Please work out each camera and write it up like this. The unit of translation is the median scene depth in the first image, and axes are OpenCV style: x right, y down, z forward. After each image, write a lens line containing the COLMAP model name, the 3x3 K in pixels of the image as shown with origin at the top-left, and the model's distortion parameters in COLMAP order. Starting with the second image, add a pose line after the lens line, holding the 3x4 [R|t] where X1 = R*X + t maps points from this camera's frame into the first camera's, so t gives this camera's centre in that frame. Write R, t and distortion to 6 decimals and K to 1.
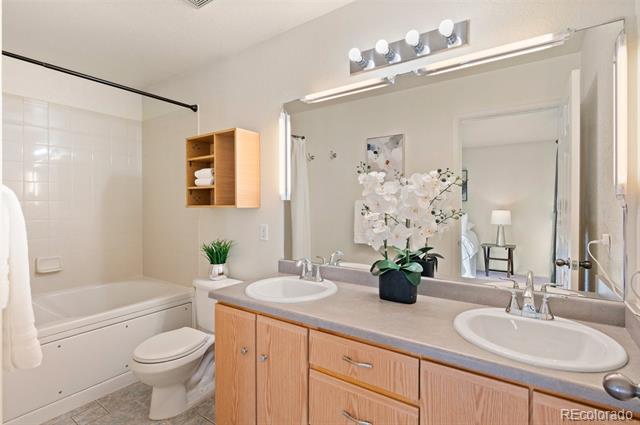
lens RADIAL K [[313.7, 0, 319.9], [0, 313.7, 211.6], [0, 0, 1]] dist [0.000896, 0.000225]
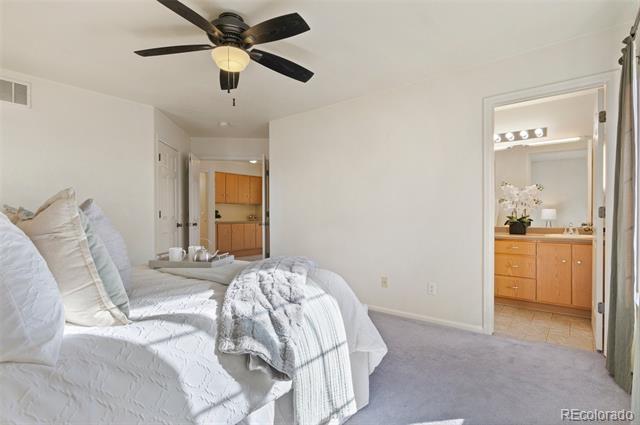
lens RADIAL K [[313.7, 0, 319.9], [0, 313.7, 211.6], [0, 0, 1]] dist [0.000896, 0.000225]
pose [[0.996314, 0.006850, -0.085513, -1.210930], [-0.008192, 0.999849, -0.015343, 0.153179], [0.085395, 0.015987, 0.996219, -1.809742]]
